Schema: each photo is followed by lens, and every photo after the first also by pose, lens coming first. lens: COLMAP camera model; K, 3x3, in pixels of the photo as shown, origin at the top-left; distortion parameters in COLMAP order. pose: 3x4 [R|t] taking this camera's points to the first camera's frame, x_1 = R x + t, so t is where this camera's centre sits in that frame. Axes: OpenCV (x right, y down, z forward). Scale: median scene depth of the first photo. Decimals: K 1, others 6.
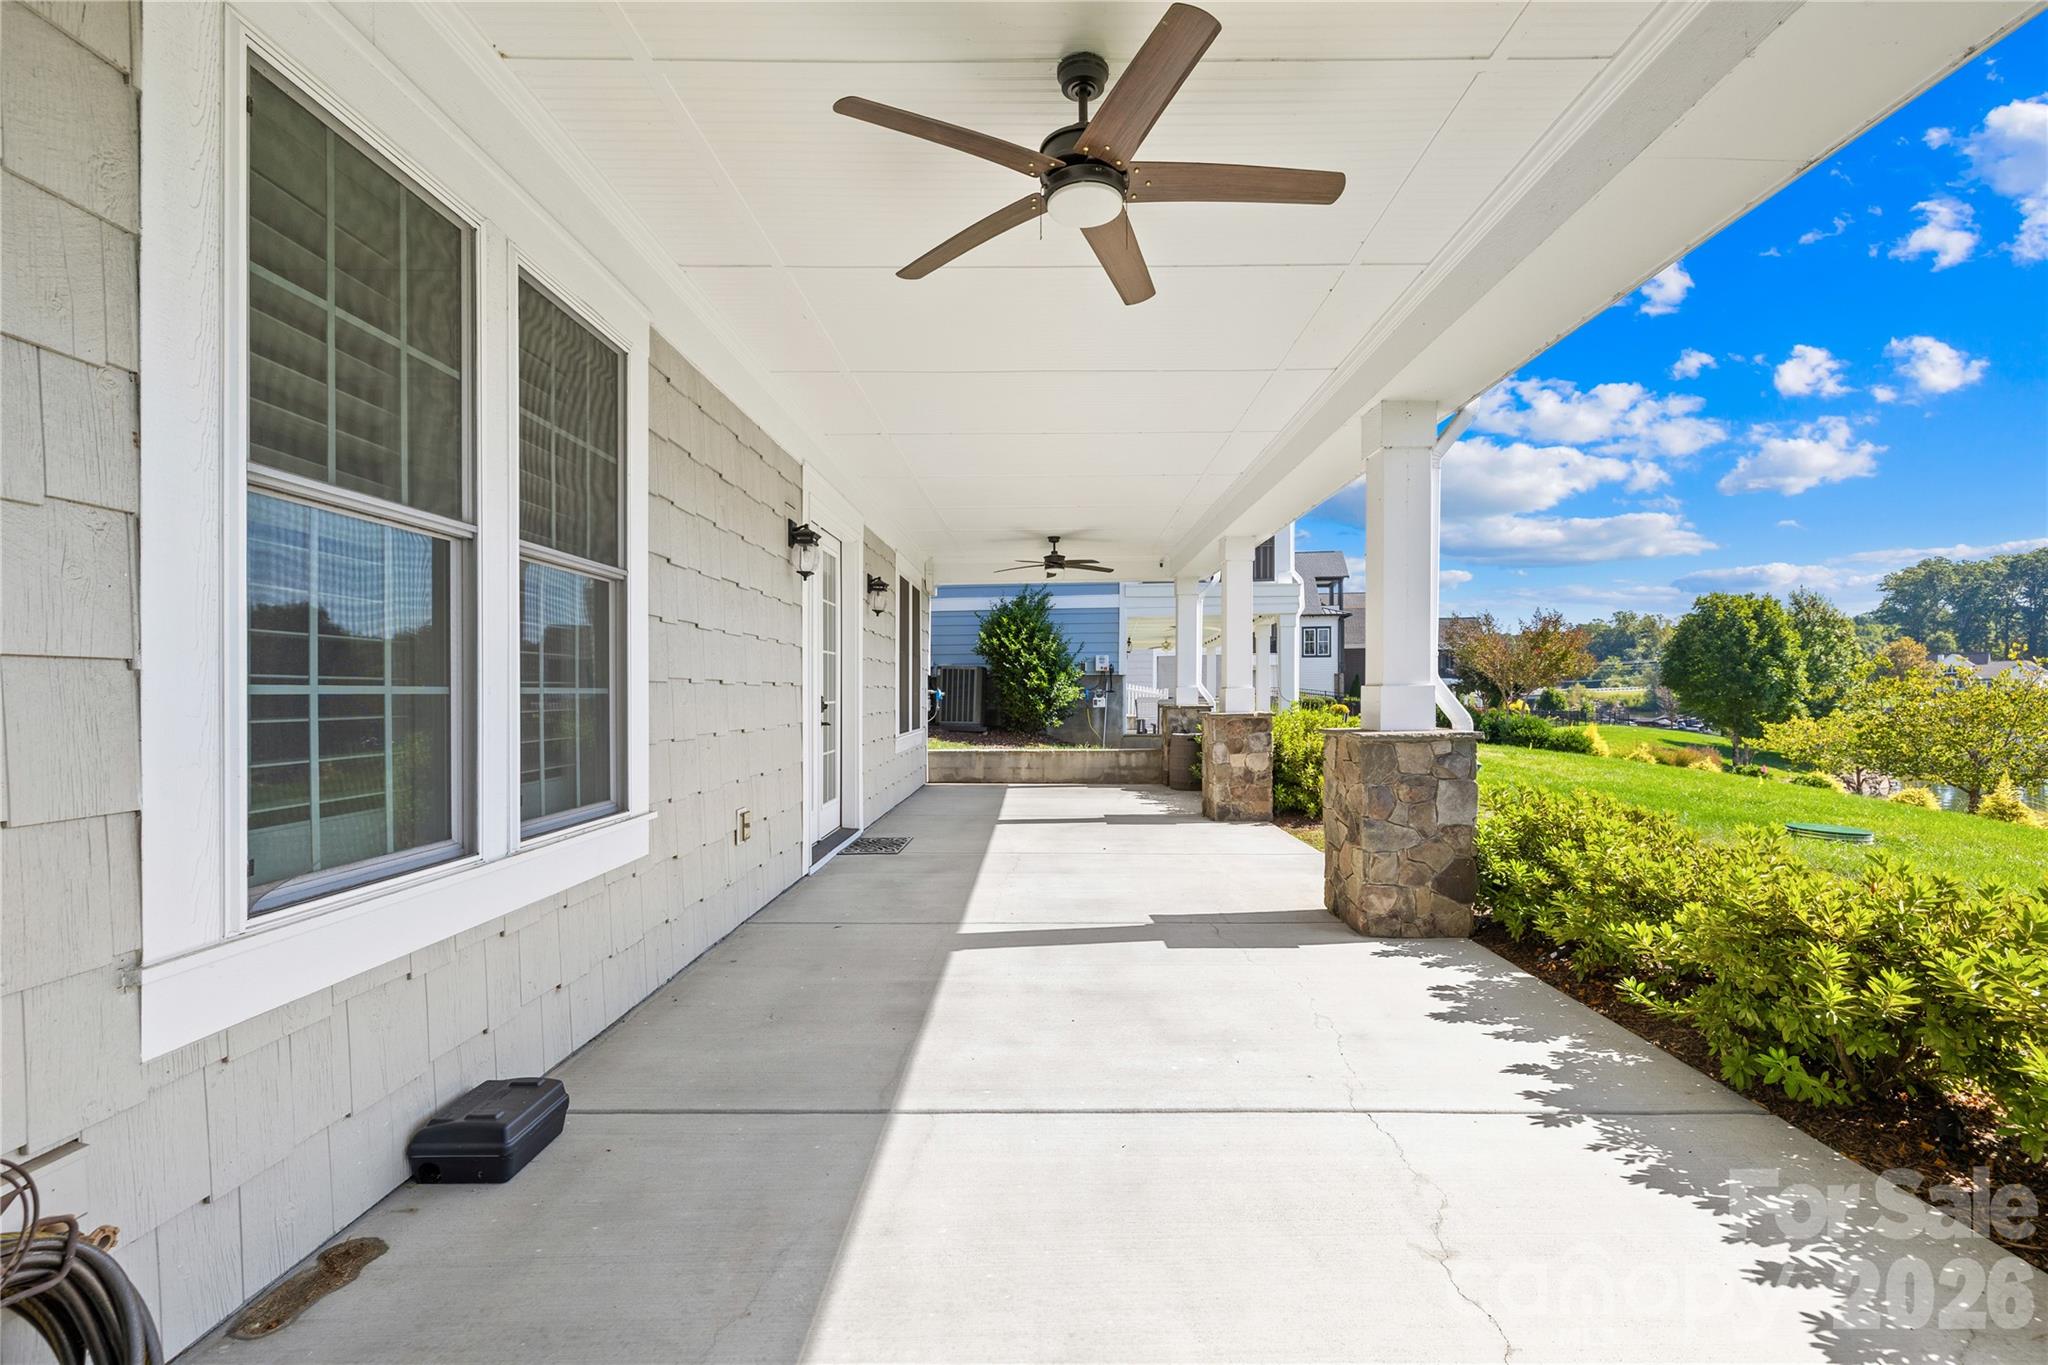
lens RADIAL K [[879.6, 0, 1011.2], [0, 879.6, 695.0], [0, 0, 1]] dist [-0.003345, 0.001084]
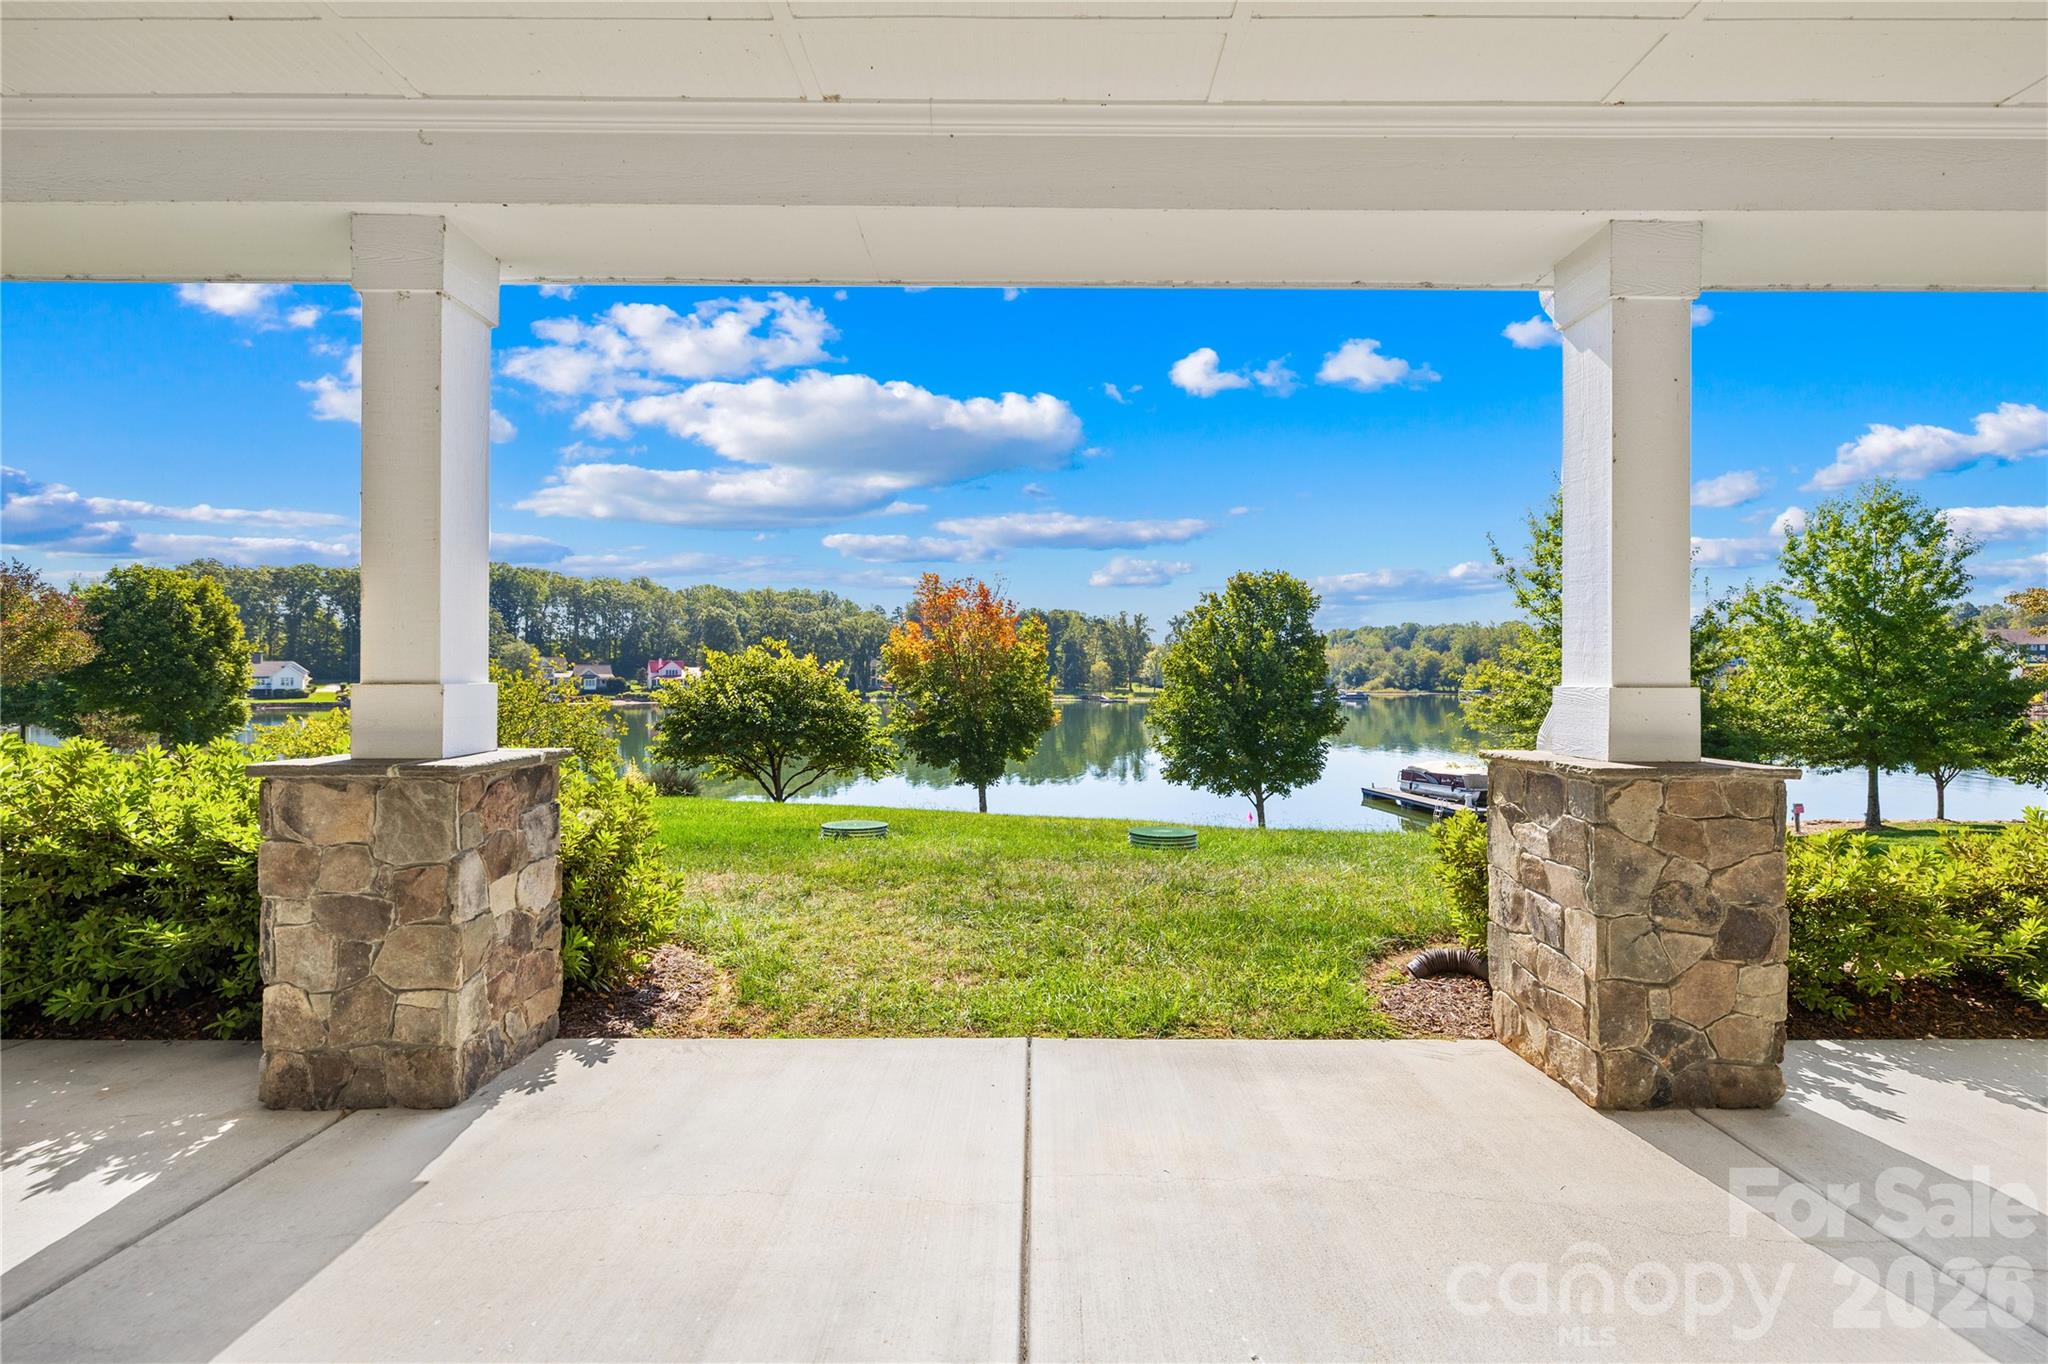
lens RADIAL K [[879.6, 0, 1029.6], [0, 879.6, 687.4], [0, 0, 1]] dist [-0.003345, 0.001084]
pose [[-0.039278, 0.002379, 0.999225, -0.026436], [0.003235, 0.999992, -0.002254, -0.001287], [-0.999223, 0.003144, -0.039285, 0.239939]]
